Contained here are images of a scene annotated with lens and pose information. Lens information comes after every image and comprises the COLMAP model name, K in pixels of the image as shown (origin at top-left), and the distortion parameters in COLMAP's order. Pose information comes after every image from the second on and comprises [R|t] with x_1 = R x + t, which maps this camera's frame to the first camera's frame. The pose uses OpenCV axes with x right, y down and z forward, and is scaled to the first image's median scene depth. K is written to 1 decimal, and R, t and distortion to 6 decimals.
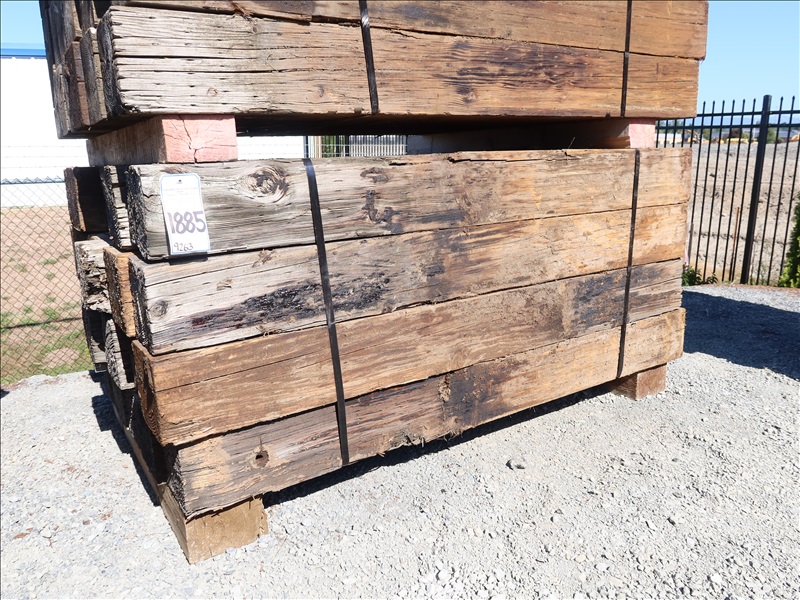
lens RADIAL K [[624.0, 0, 396.8], [0, 624.0, 296.8], [0, 0, 1]] dist [-0.030551, 0.014546]
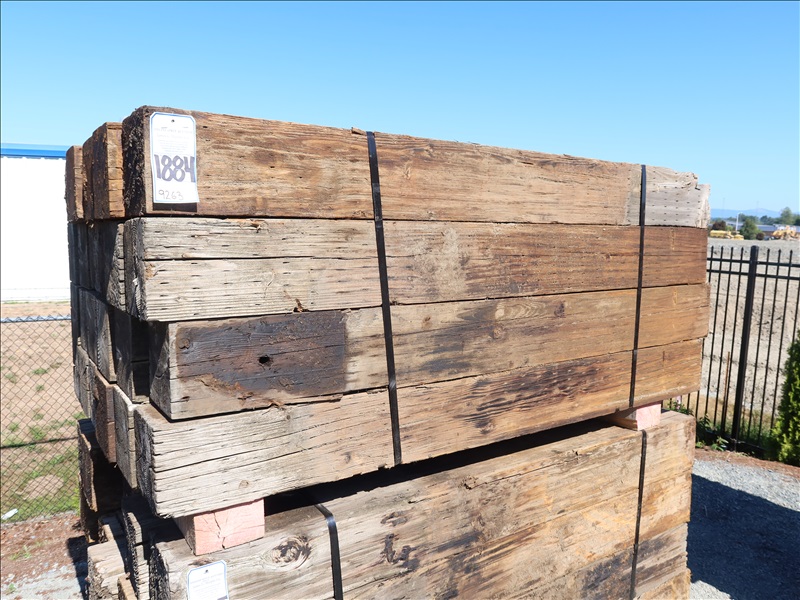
lens RADIAL K [[624.0, 0, 396.8], [0, 624.0, 296.8], [0, 0, 1]] dist [-0.030551, 0.014546]
pose [[0.999148, 0.038387, 0.015186, -0.053459], [-0.036253, 0.991870, -0.121984, -0.379257], [-0.019745, 0.121329, 0.992416, -0.043176]]
